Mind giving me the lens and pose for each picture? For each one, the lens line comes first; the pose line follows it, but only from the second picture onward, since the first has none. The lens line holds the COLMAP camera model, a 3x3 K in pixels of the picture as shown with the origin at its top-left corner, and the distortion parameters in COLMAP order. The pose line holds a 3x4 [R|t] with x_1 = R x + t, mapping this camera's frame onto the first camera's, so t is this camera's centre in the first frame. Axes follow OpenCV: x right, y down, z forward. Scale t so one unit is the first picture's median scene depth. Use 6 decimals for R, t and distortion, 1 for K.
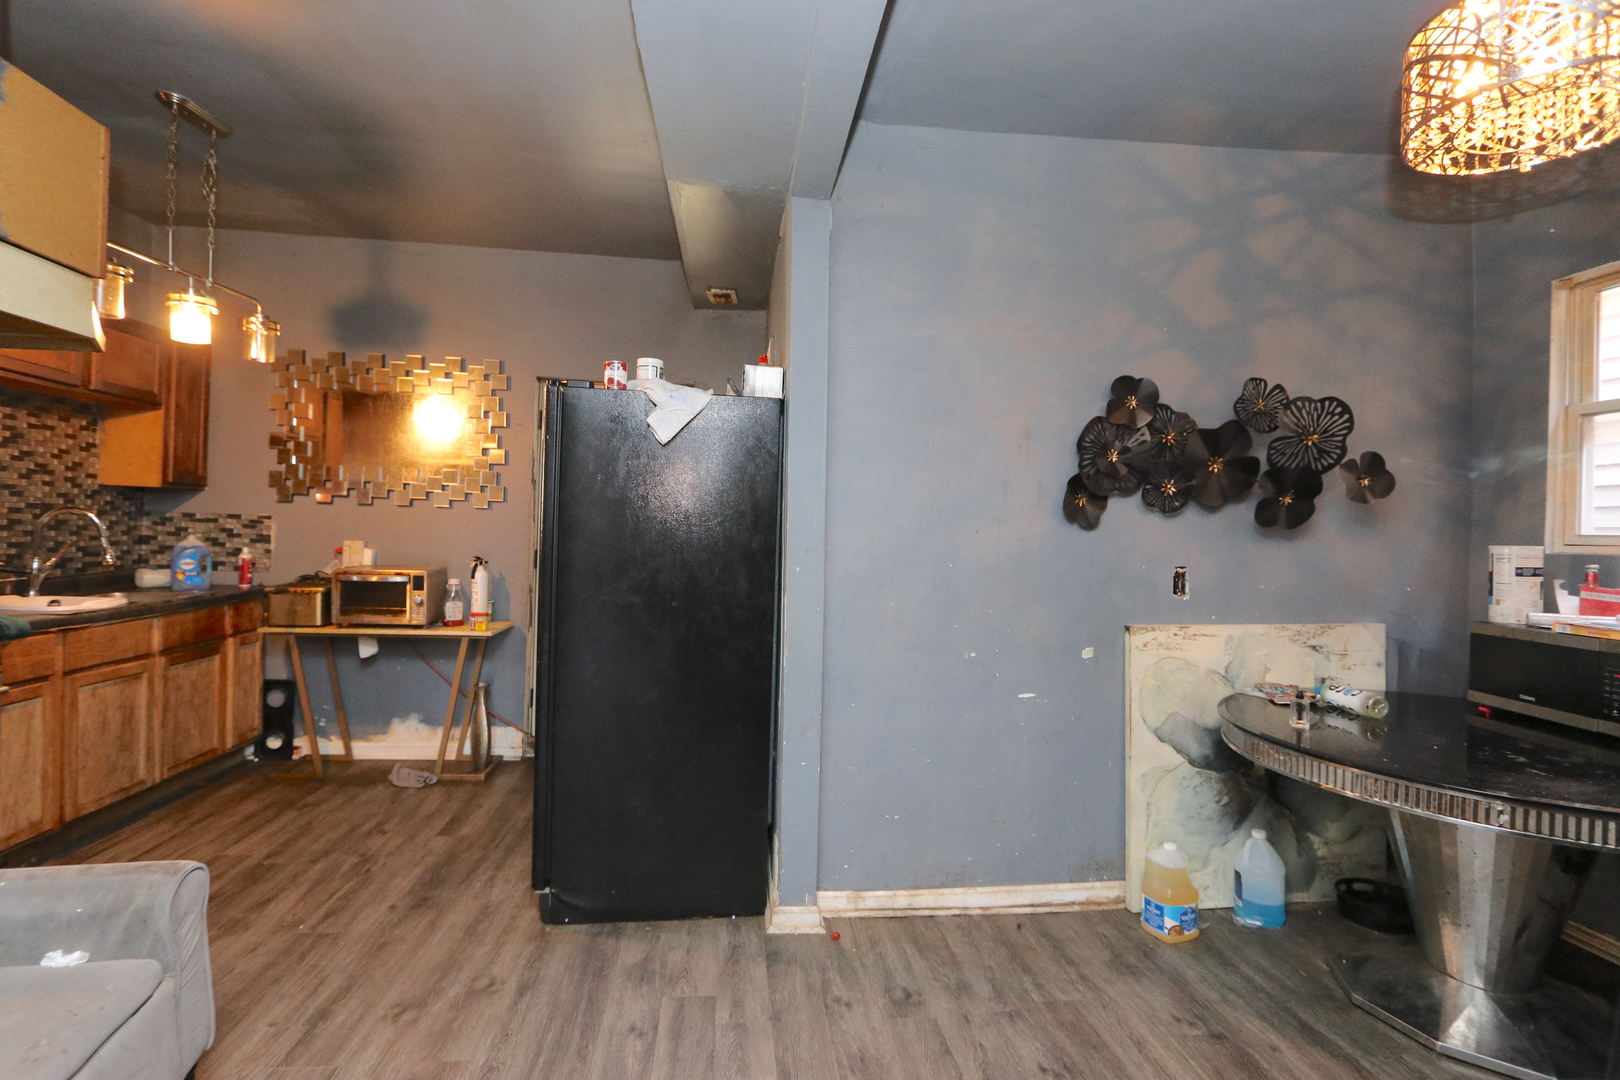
lens RADIAL K [[751.2, 0, 806.9], [0, 751.2, 539.8], [0, 0, 1]] dist [0.000294, -0.000651]
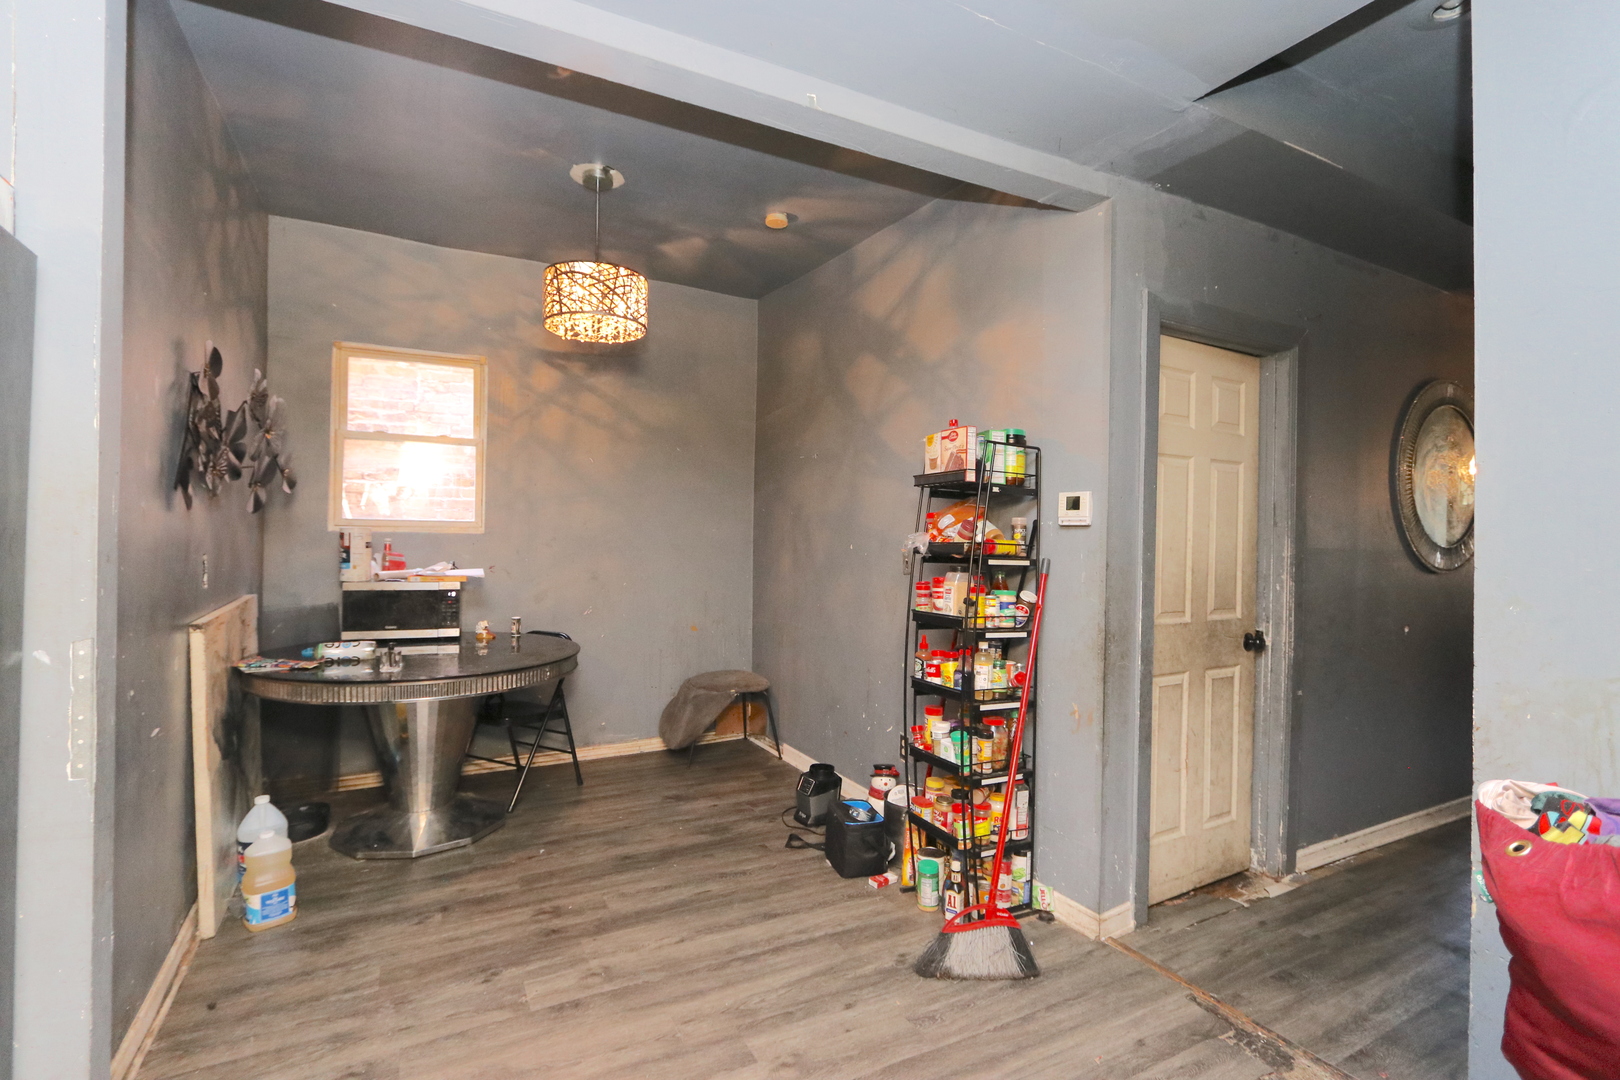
lens RADIAL K [[751.2, 0, 806.4], [0, 751.2, 540.3], [0, 0, 1]] dist [0.000294, -0.000651]
pose [[-0.386387, -0.018792, 0.922145, -0.737941], [-0.017619, 0.999760, 0.012991, -0.000366], [-0.922168, -0.011227, -0.386626, 0.788192]]
